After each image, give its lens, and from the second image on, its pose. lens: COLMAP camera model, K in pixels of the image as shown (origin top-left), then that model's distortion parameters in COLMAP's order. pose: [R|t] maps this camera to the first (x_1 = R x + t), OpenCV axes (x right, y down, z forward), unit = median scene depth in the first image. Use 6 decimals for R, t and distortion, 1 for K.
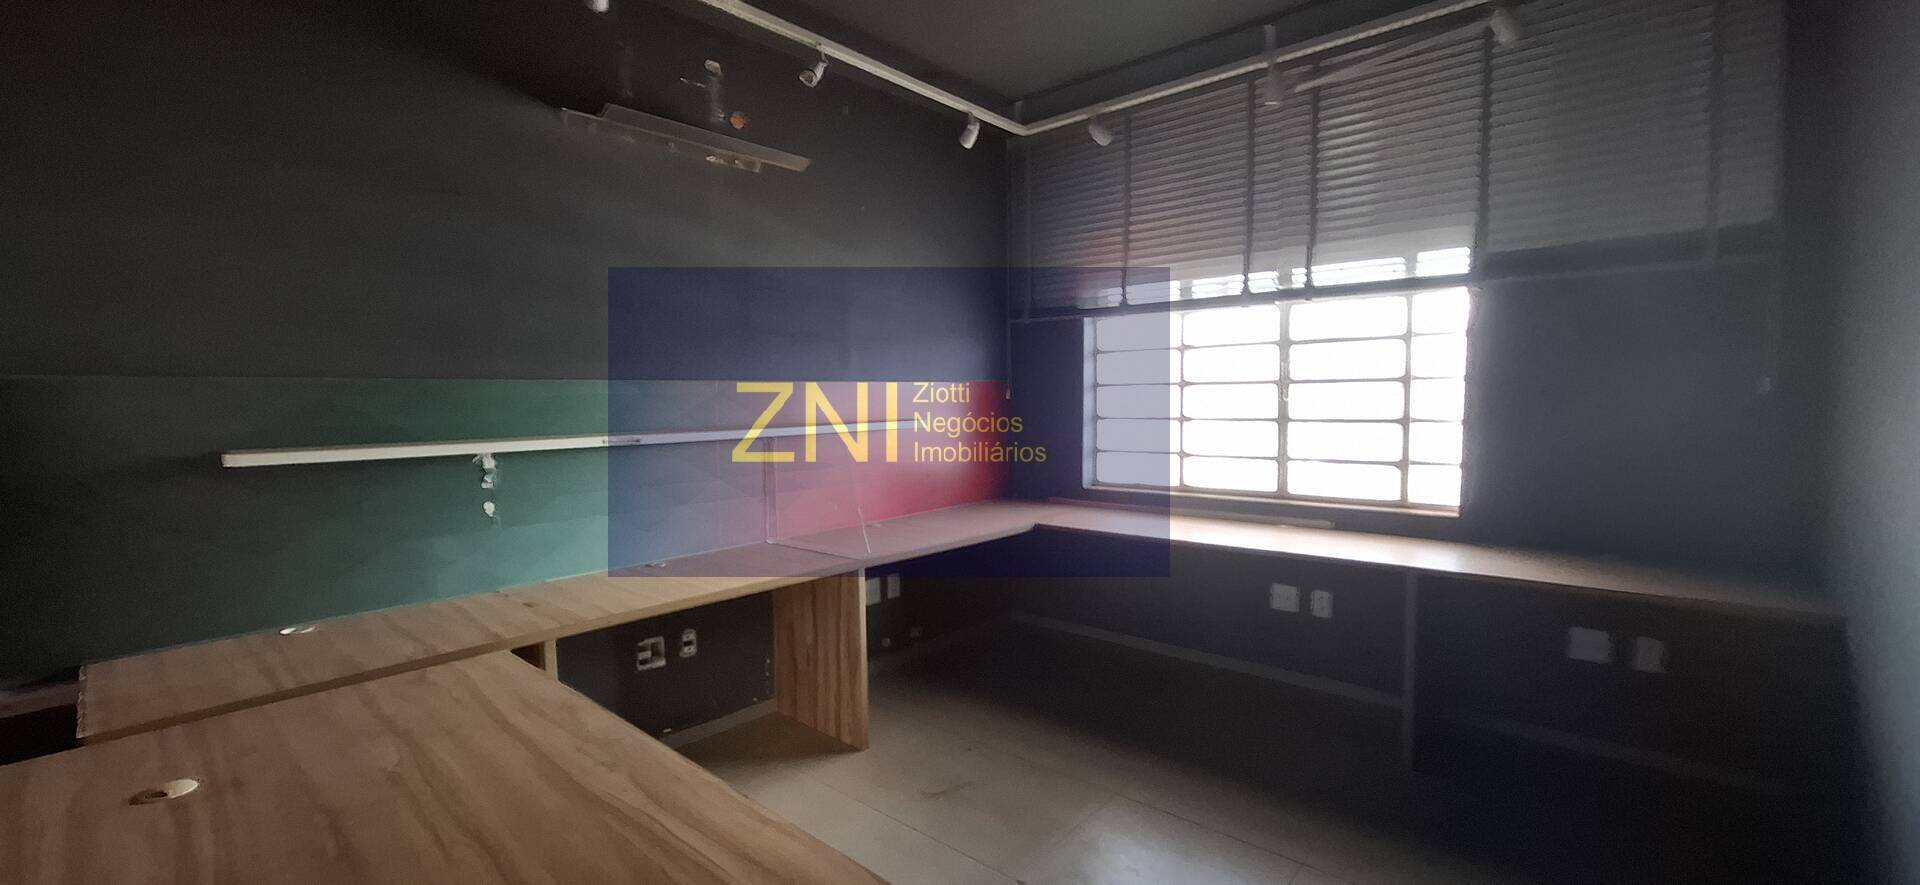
lens RADIAL K [[762.1, 0, 938.1], [0, 762.1, 442.2], [0, 0, 1]] dist [-0.000063, -0.000008]
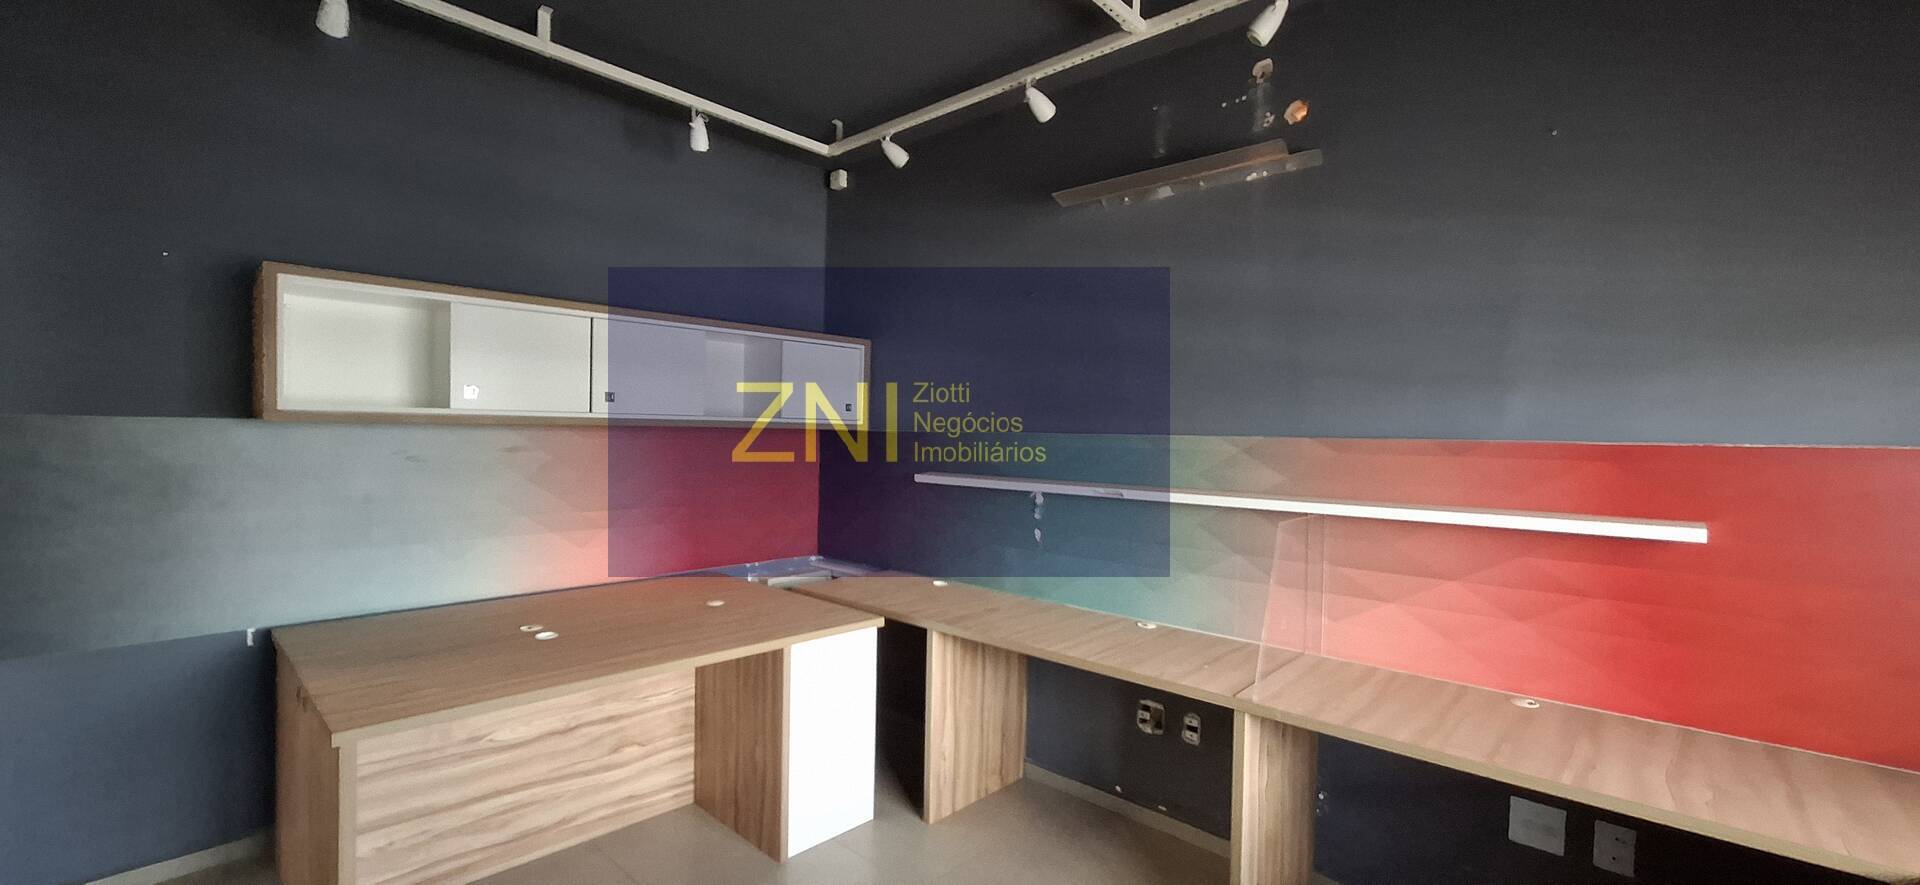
lens RADIAL K [[762.1, 0, 938.1], [0, 762.1, 442.2], [0, 0, 1]] dist [-0.000063, -0.000008]
pose [[-0.022214, 0.018789, -0.999577, 0.621655], [-0.078283, 0.996721, 0.020475, -0.072873], [0.996684, 0.078705, -0.020671, 0.761544]]
